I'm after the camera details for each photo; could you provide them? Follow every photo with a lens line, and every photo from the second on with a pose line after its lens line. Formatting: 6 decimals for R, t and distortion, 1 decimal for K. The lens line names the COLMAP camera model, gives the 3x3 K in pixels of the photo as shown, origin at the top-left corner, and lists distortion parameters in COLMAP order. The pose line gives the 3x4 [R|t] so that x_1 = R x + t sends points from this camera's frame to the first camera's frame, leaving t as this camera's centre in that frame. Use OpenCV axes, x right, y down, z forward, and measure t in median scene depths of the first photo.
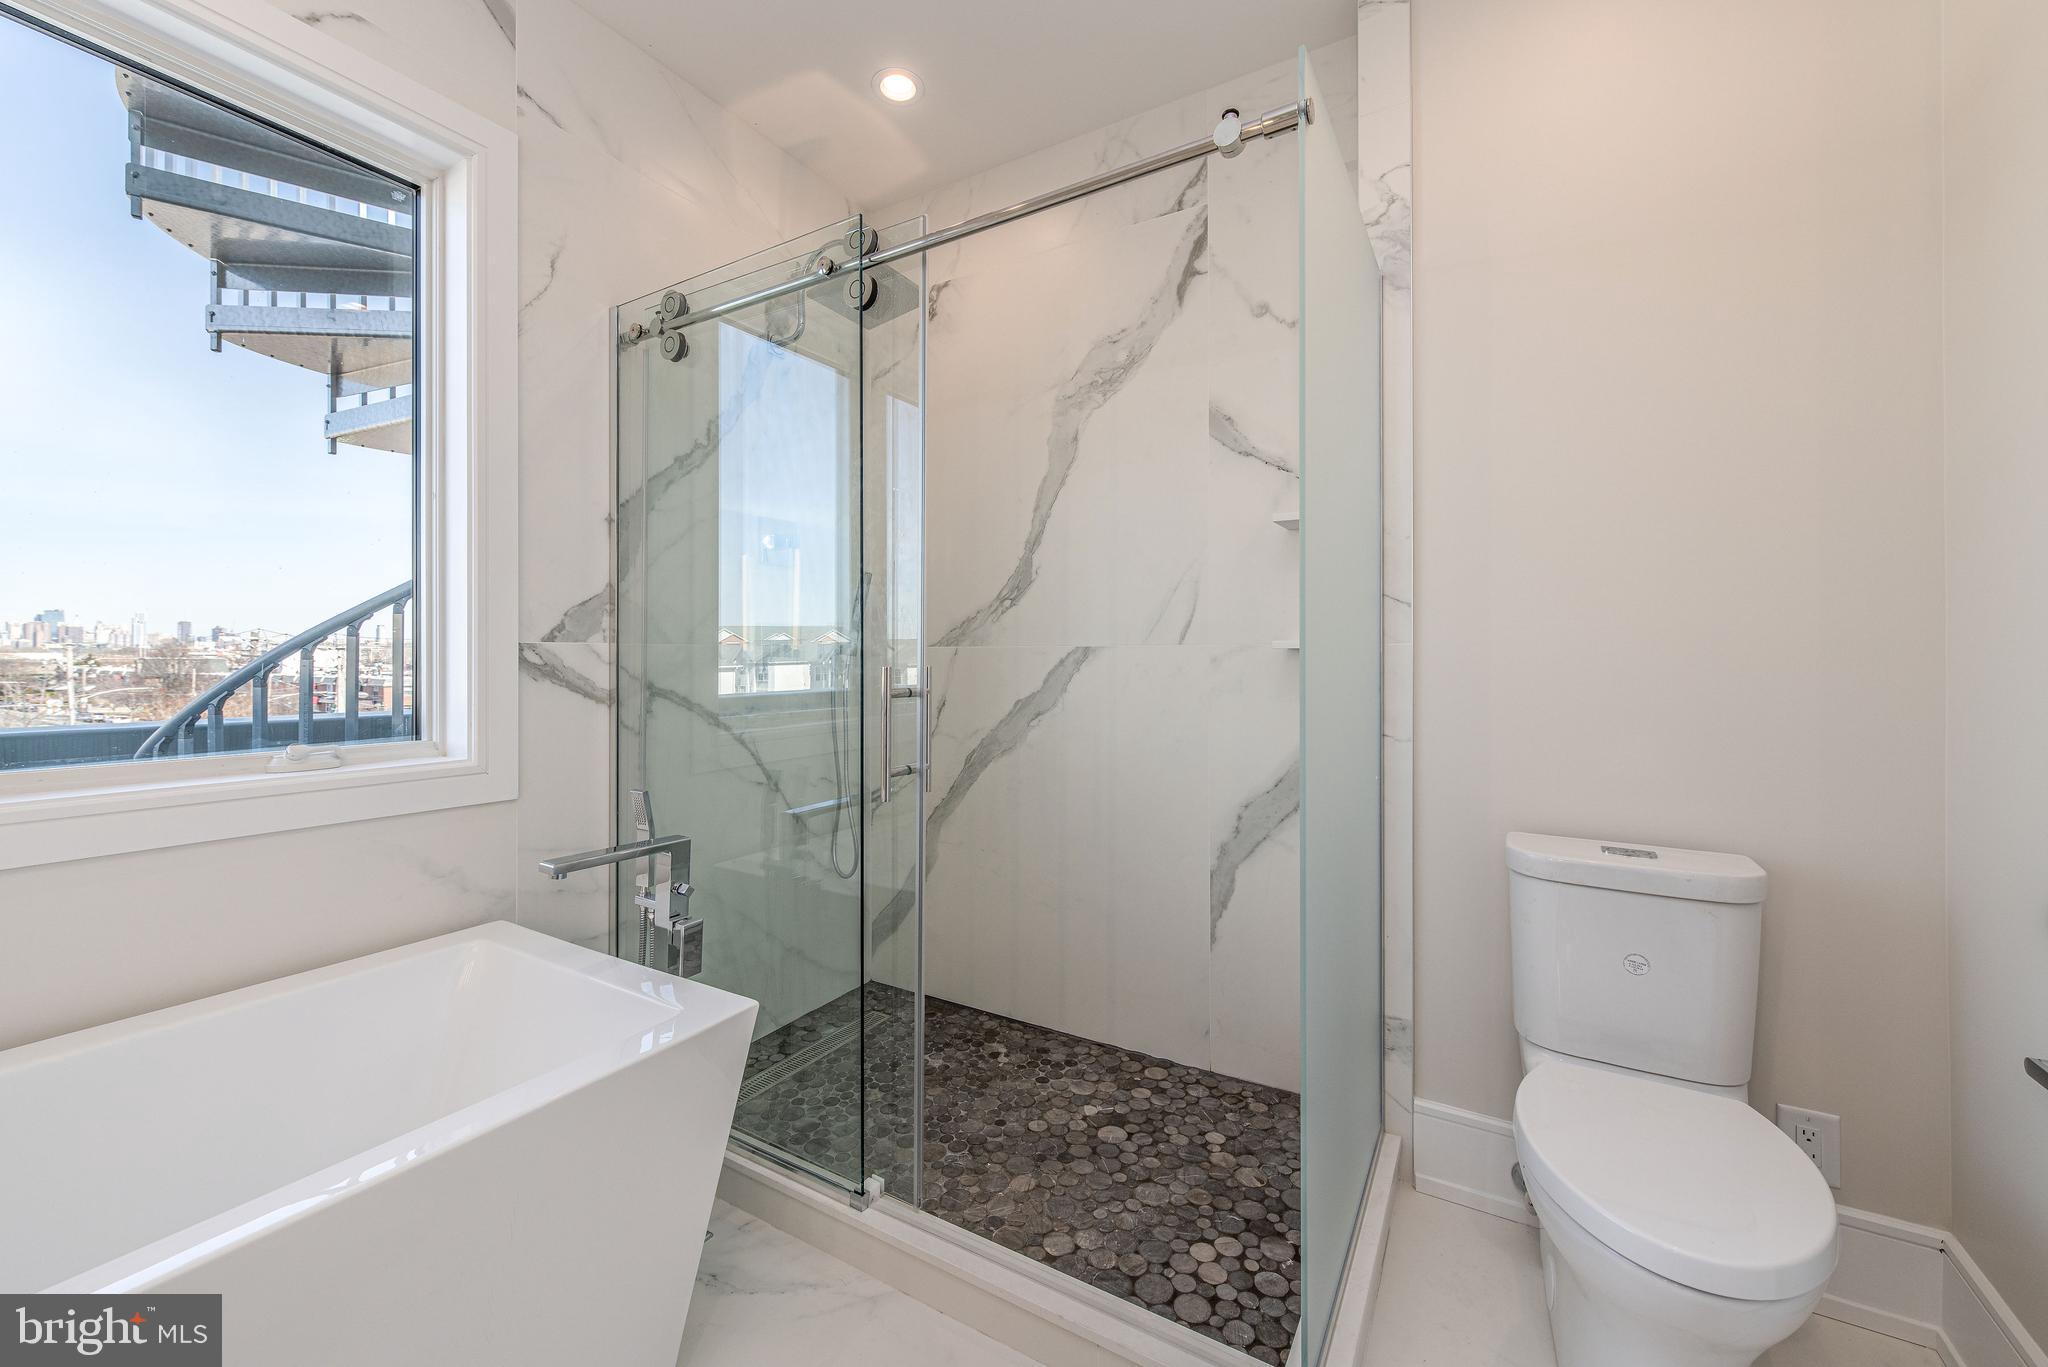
lens RADIAL K [[813.9, 0, 1022.1], [0, 813.9, 655.2], [0, 0, 1]] dist [0.008102, -0.002087]
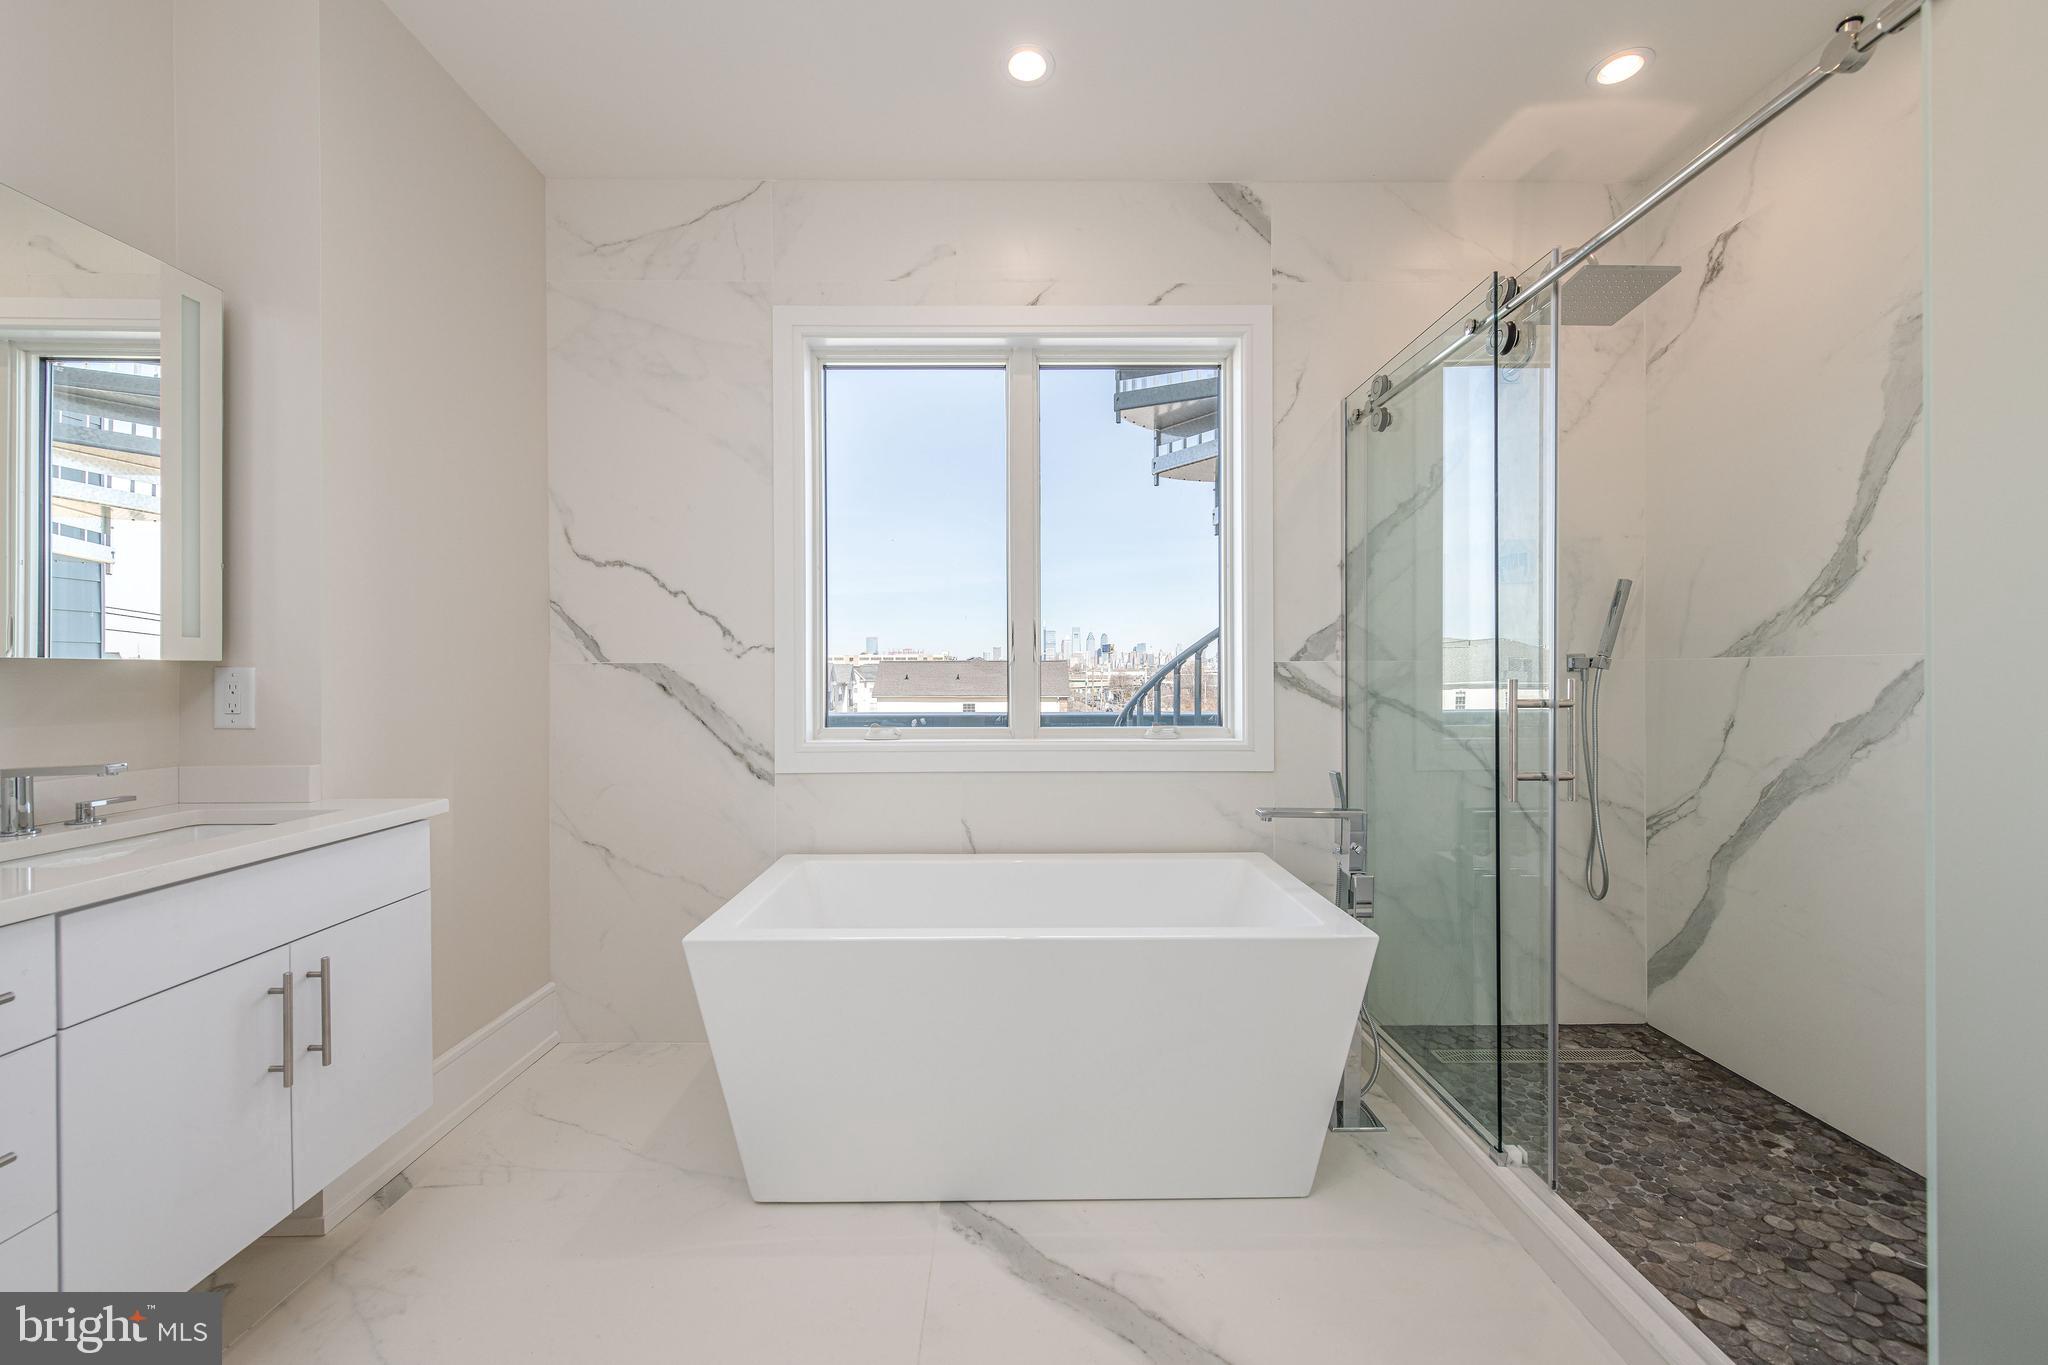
lens RADIAL K [[813.9, 0, 1015.1], [0, 813.9, 679.3], [0, 0, 1]] dist [0.008102, -0.002087]
pose [[0.518154, 0.002164, -0.855284, 0.322889], [0.006638, 0.999957, 0.006551, 0.002310], [0.855261, -0.009072, 0.518117, -0.108317]]
